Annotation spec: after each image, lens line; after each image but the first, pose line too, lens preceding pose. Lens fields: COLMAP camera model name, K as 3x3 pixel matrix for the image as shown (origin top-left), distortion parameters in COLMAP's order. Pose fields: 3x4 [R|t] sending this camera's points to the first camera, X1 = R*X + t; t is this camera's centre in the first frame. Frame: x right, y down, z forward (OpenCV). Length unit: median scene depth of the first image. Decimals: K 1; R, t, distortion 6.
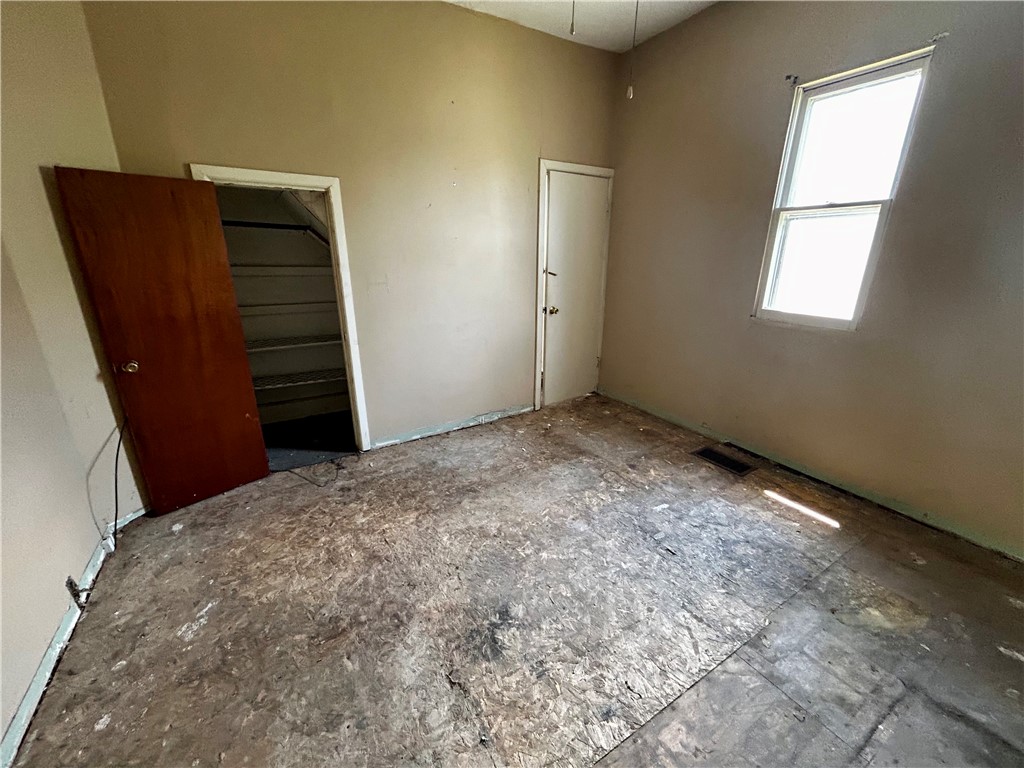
lens RADIAL K [[416.5, 0, 512.0], [0, 416.5, 384.0], [0, 0, 1]] dist [-0.000425, 0.000588]
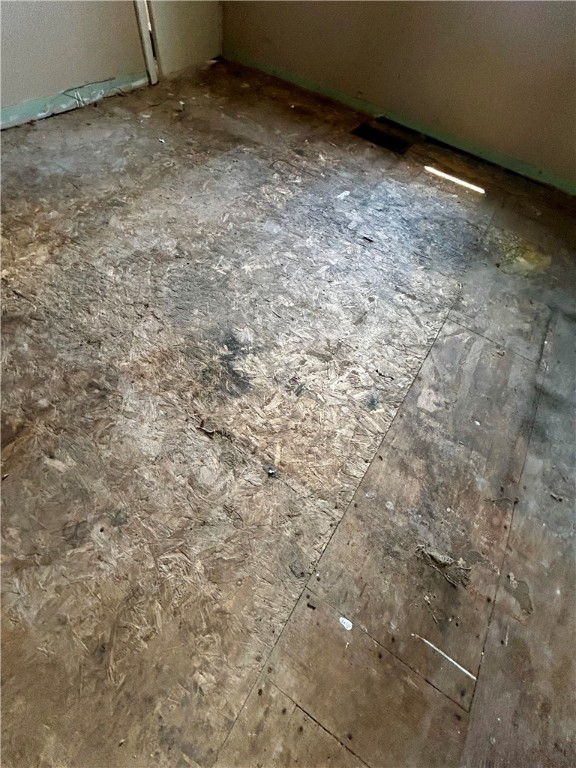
lens RADIAL K [[312.4, 0, 288.0], [0, 312.4, 384.0], [0, 0, 1]] dist [-0.000425, 0.000588]
pose [[0.899392, -0.308681, 0.309532, -0.115176], [0.019776, 0.736086, 0.676599, 0.157828], [-0.436696, -0.602406, 0.668134, 0.401375]]
